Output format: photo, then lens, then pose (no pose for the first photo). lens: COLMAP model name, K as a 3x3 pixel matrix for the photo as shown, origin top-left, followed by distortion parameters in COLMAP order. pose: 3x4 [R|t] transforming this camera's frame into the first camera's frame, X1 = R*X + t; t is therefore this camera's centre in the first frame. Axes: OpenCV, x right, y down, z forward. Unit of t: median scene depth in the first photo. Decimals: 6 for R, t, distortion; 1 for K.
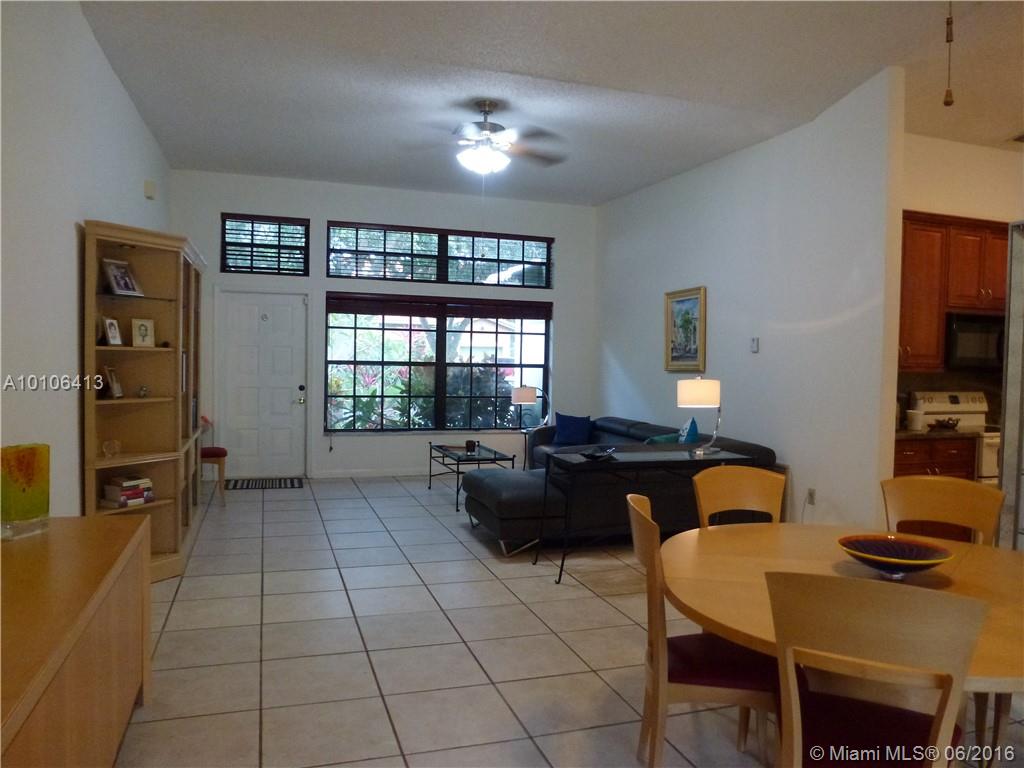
lens RADIAL K [[738.4, 0, 510.7], [0, 738.4, 384.1], [0, 0, 1]] dist [-0.047496, 0.006395]
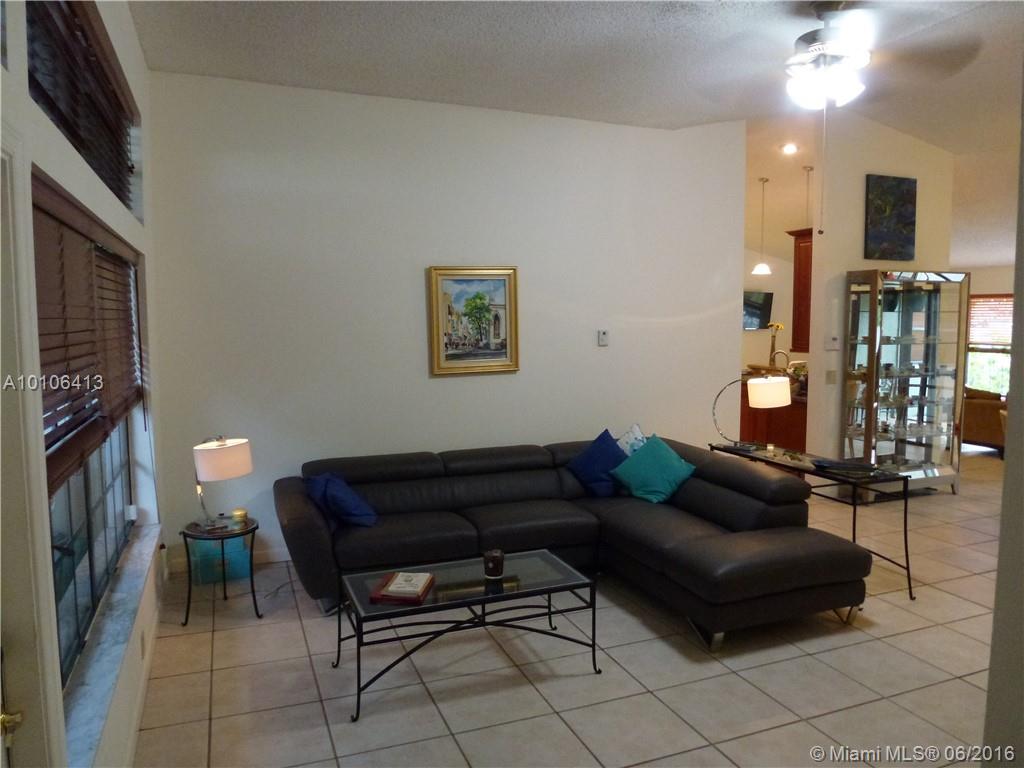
lens RADIAL K [[738.4, 0, 511.2], [0, 738.4, 383.4], [0, 0, 1]] dist [-0.047496, 0.006395]
pose [[-0.043058, -0.103392, 0.993708, -0.537397], [0.042432, 0.993544, 0.105213, -0.086882], [-0.998171, 0.046695, -0.038393, 1.000512]]
